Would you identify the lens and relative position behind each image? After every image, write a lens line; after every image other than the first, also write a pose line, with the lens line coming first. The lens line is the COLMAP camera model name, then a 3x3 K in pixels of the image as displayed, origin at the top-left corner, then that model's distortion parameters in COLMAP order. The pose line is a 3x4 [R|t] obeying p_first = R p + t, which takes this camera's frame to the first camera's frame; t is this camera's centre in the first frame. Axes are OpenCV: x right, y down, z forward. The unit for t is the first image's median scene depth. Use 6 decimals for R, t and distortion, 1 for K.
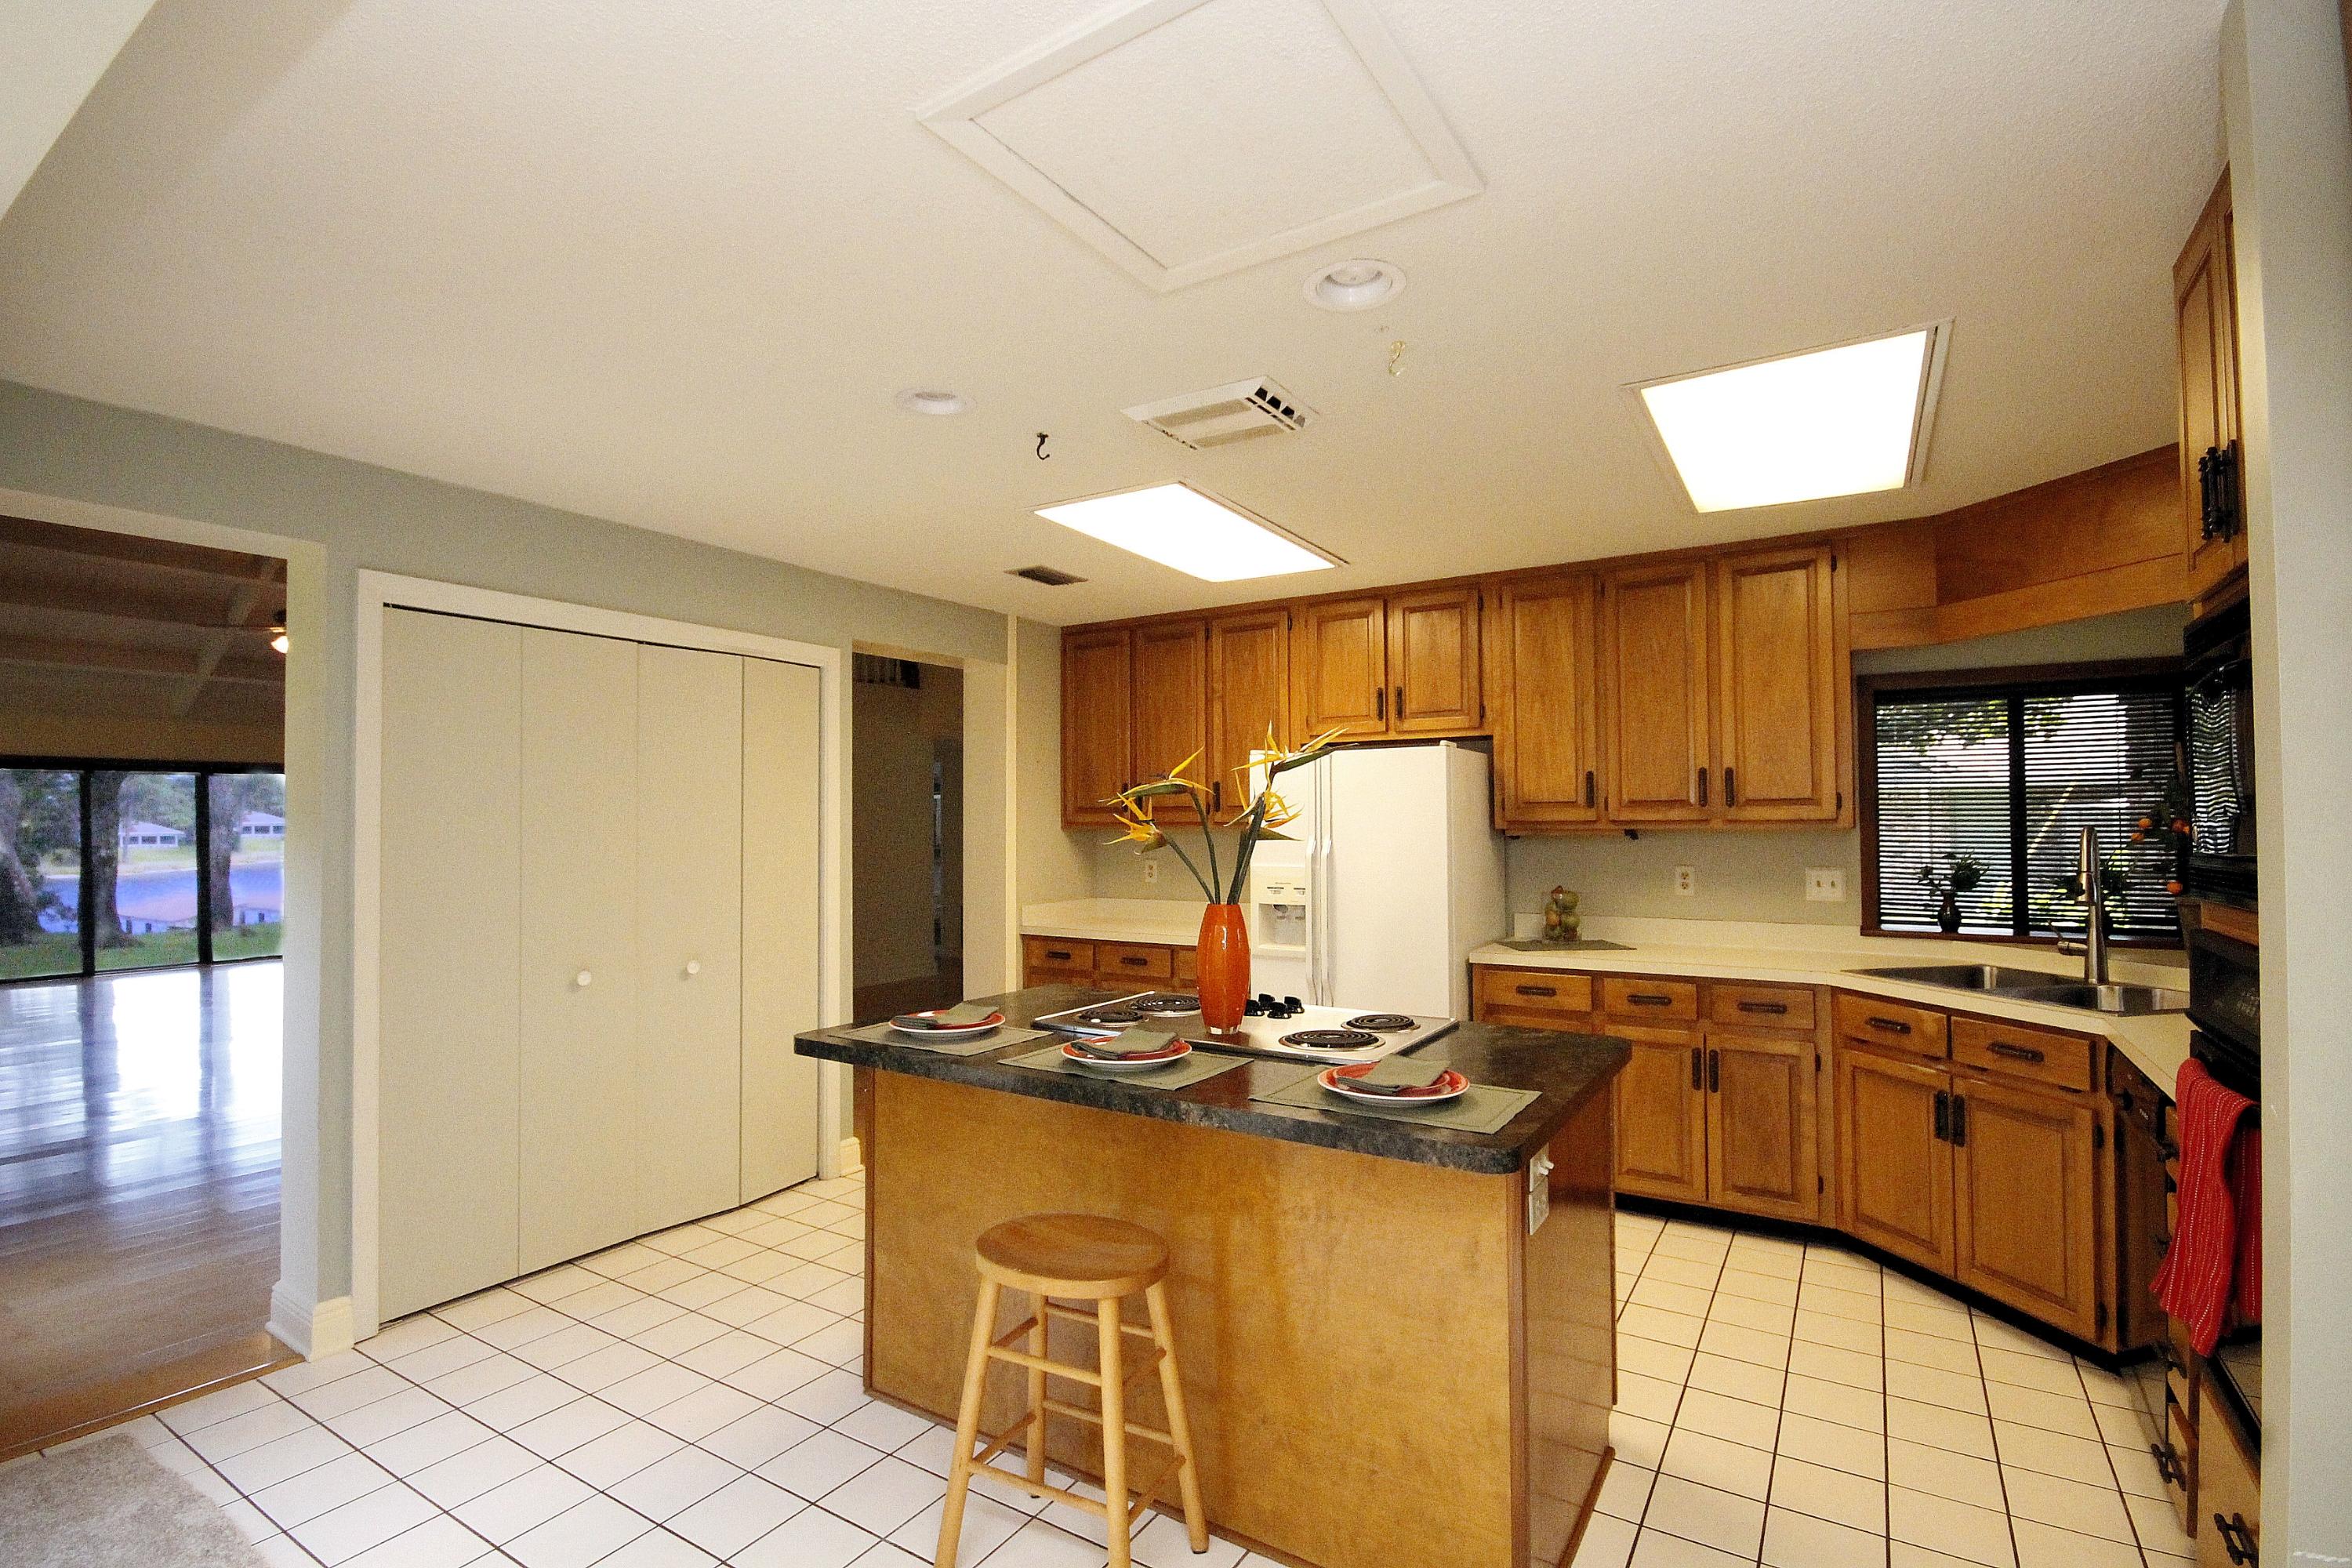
lens RADIAL K [[1118.0, 0, 1180.1], [0, 1118.0, 817.6], [0, 0, 1]] dist [0.068934, -0.000301]
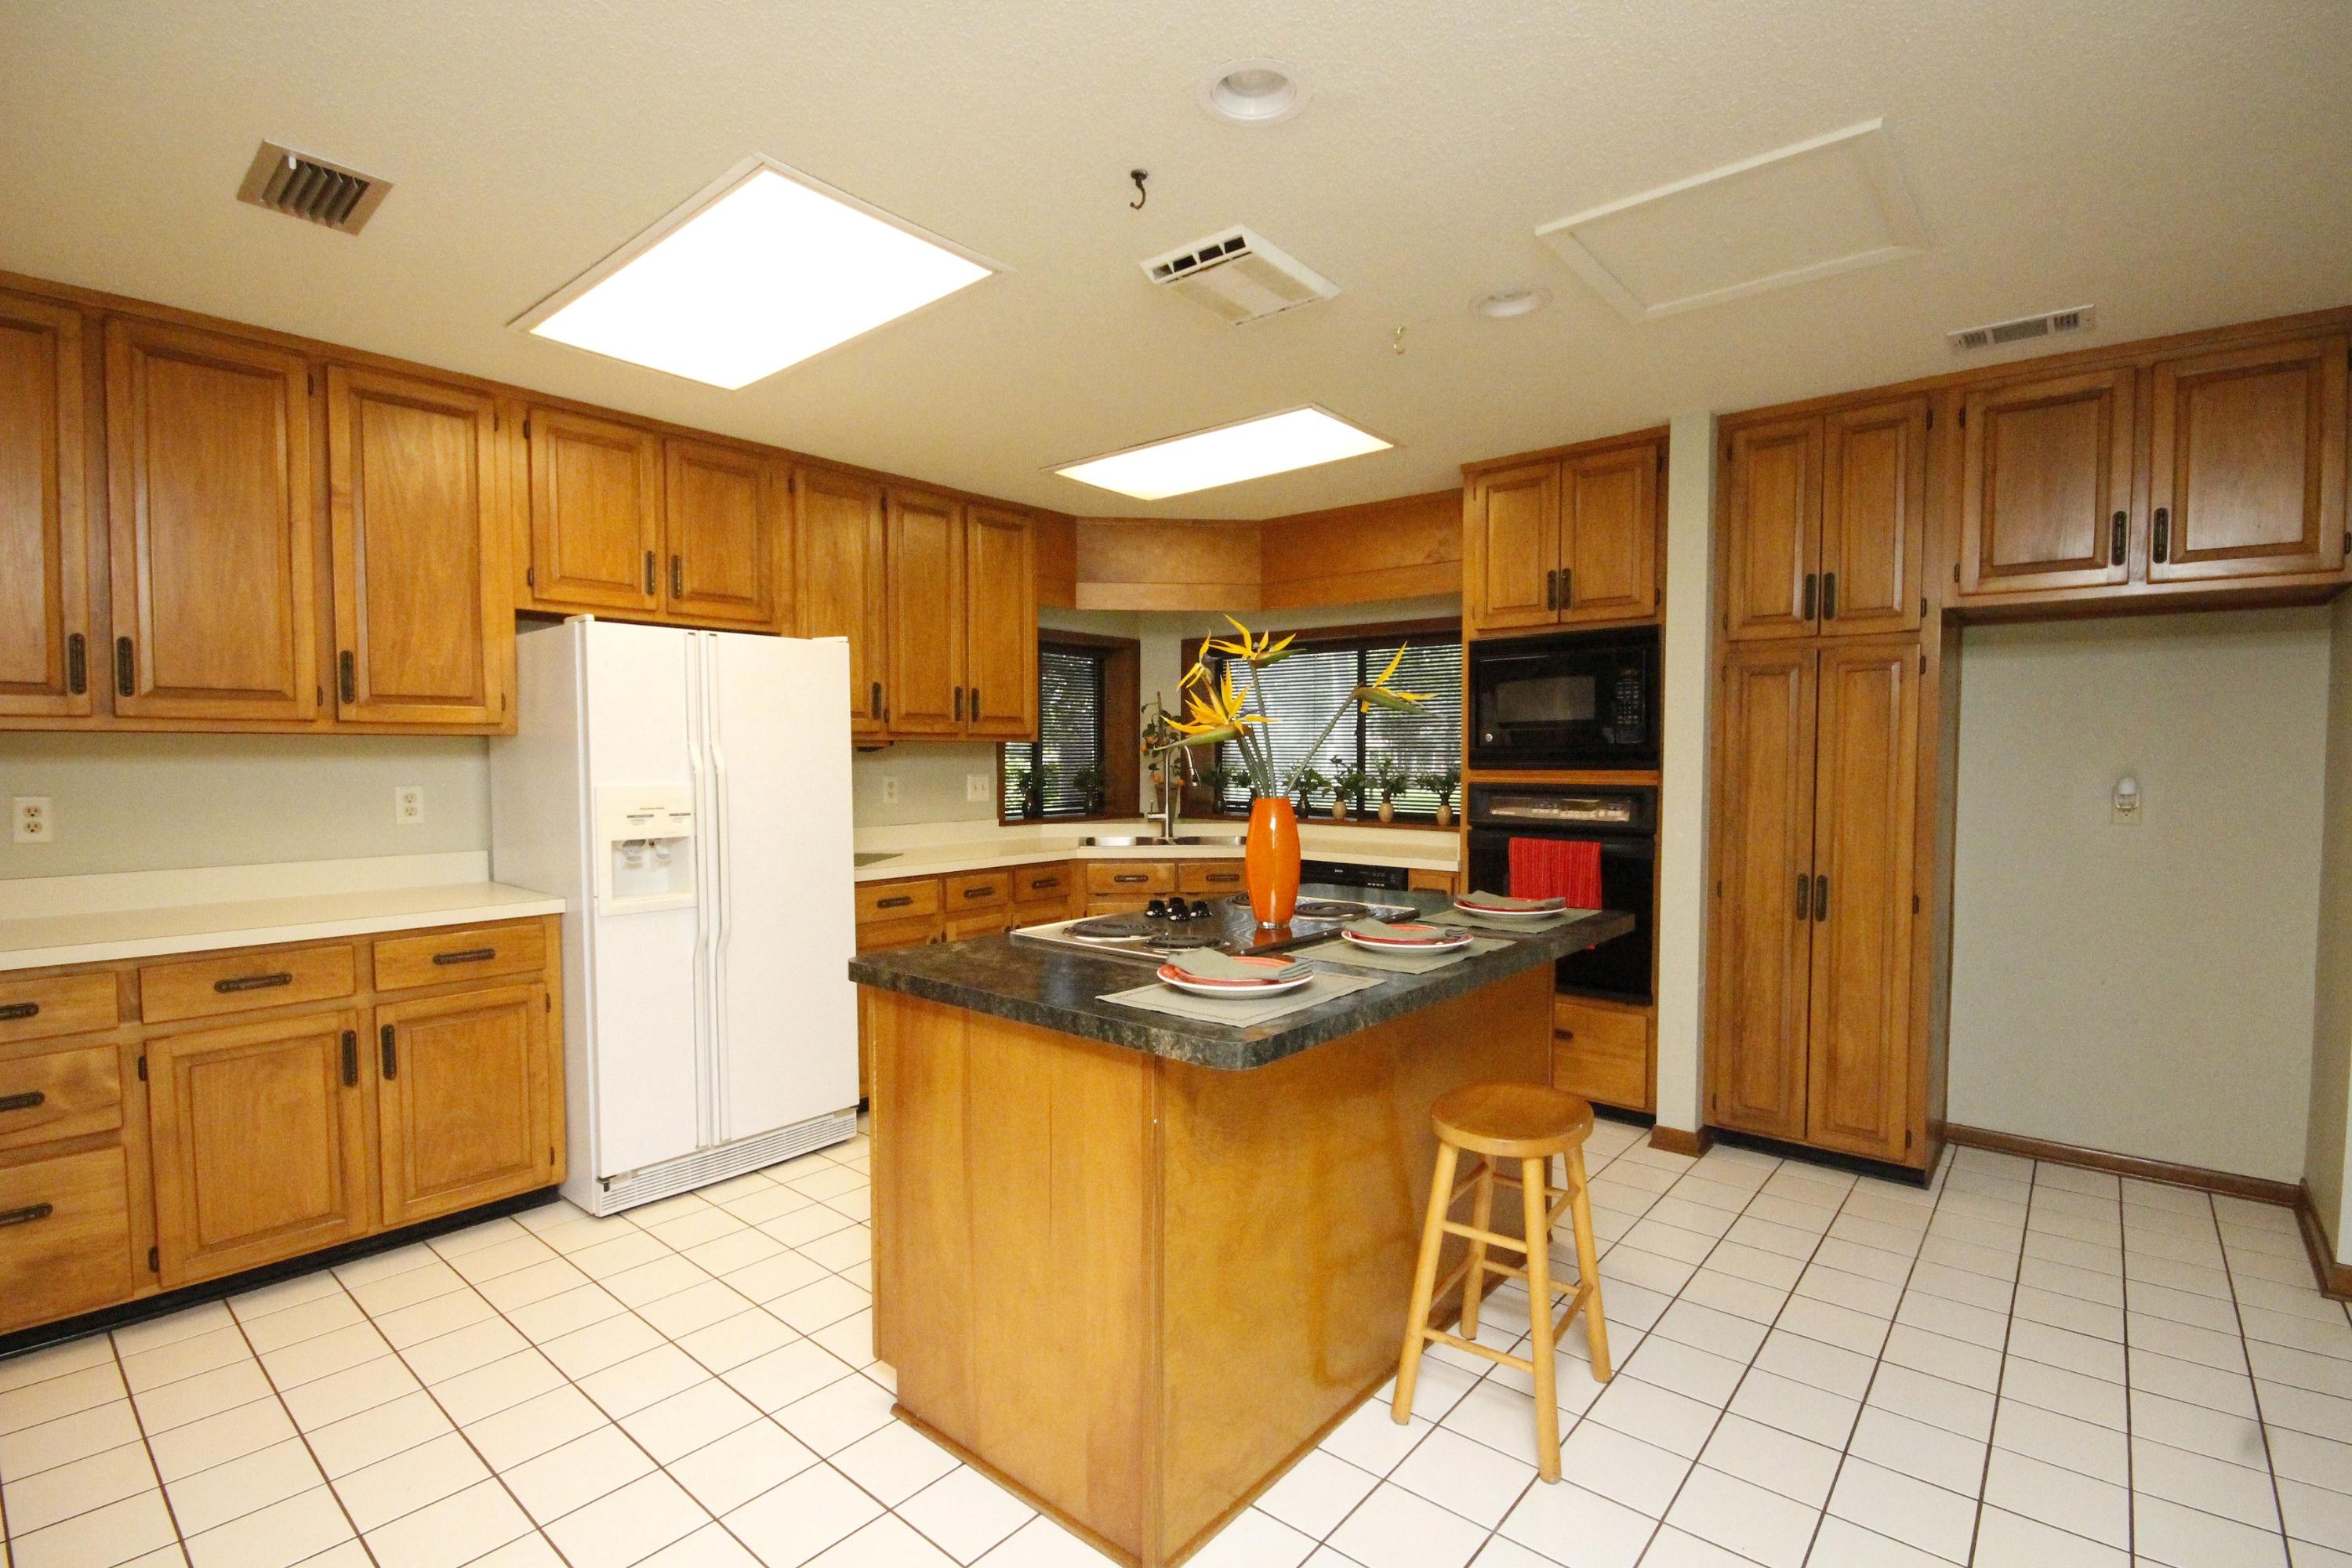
lens RADIAL K [[1086.2, 0, 1172.6], [0, 1086.2, 794.3], [0, 0, 1]] dist [0.003112, -0.003972]
pose [[0.137176, -0.034064, 0.989961, -0.616063], [-0.013235, 0.999256, 0.036218, 0.022104], [-0.990458, -0.018070, 0.136623, 0.656341]]
